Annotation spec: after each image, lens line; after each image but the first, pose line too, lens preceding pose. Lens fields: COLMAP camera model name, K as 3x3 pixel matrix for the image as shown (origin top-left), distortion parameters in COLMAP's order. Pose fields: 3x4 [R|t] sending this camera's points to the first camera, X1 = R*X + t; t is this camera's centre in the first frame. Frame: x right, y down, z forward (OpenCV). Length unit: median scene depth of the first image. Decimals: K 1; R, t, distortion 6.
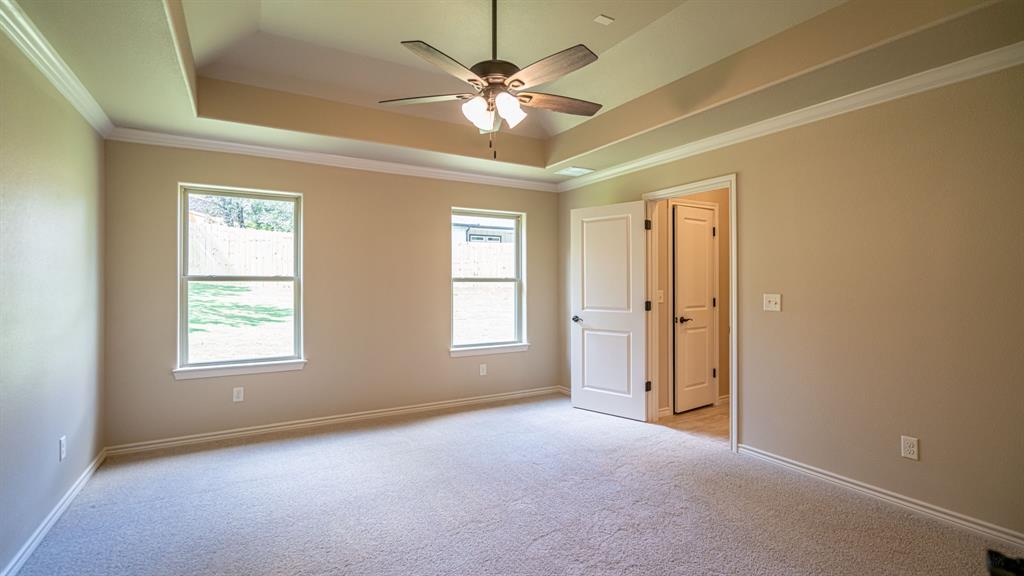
lens RADIAL K [[470.3, 0, 511.6], [0, 470.3, 285.1], [0, 0, 1]] dist [-0.014905, 0.004700]
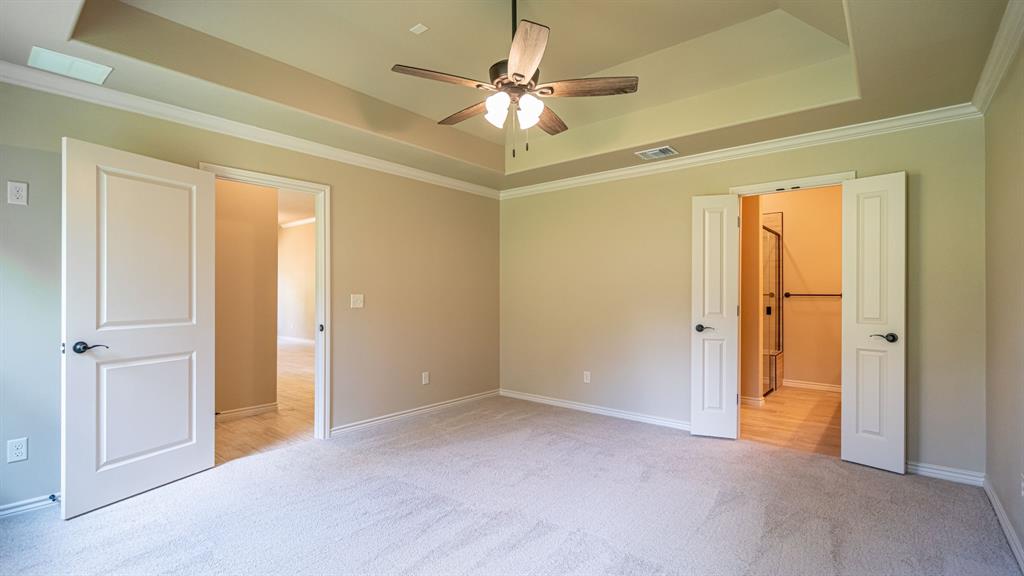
lens RADIAL K [[470.3, 0, 512.1], [0, 470.3, 291.0], [0, 0, 1]] dist [-0.014905, 0.004700]
pose [[-0.358060, 0.004572, 0.933687, -0.562565], [0.002807, 0.999989, -0.003820, 0.011931], [-0.933694, 0.001253, -0.358069, 0.782753]]
